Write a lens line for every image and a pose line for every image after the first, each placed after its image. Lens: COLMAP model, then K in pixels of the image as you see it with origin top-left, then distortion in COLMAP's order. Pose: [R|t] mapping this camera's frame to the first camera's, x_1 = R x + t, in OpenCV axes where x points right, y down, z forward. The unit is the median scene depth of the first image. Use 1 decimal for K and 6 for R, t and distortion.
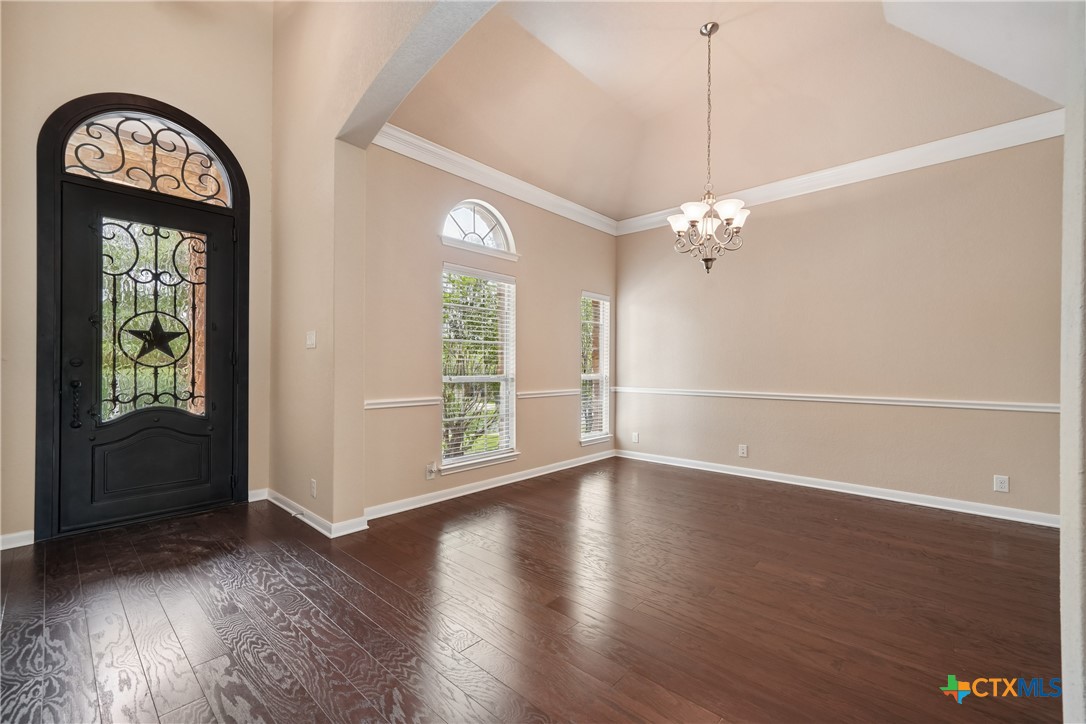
lens RADIAL K [[452.6, 0, 543.9], [0, 452.6, 363.4], [0, 0, 1]] dist [0.002654, 0.000666]
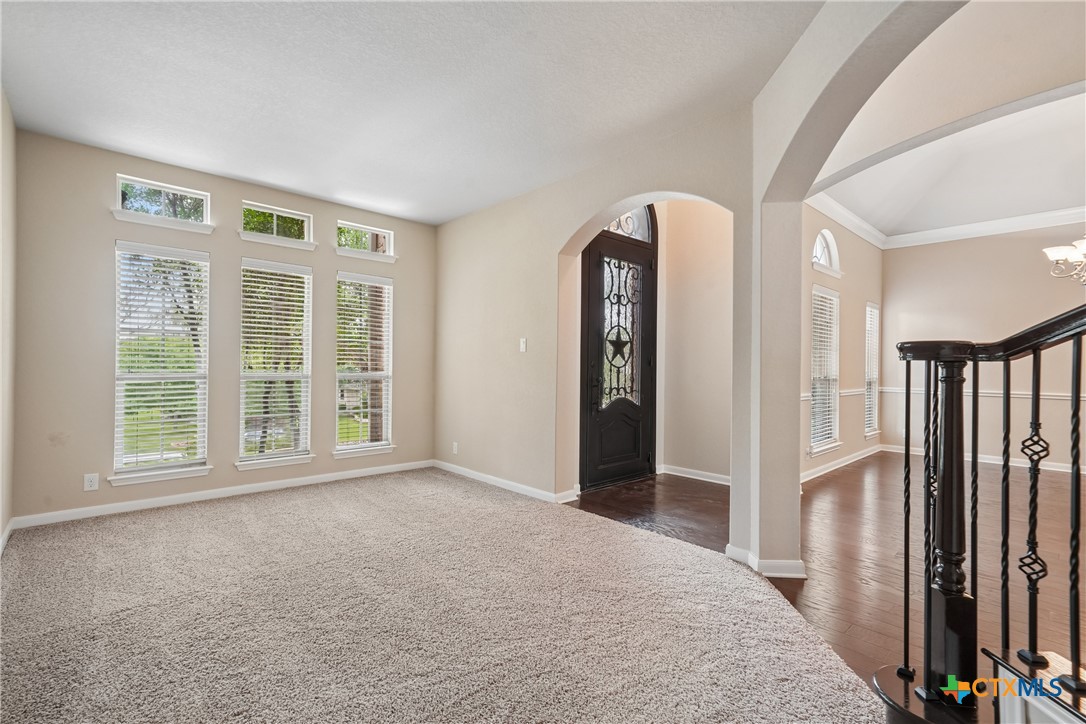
lens RADIAL K [[494.4, 0, 542.1], [0, 494.4, 366.5], [0, 0, 1]] dist [0.000115, -0.000111]
pose [[0.996332, 0.006466, -0.085325, -0.930214], [-0.005818, 0.999952, 0.007844, -0.005474], [0.085372, -0.007319, 0.996322, -0.438121]]
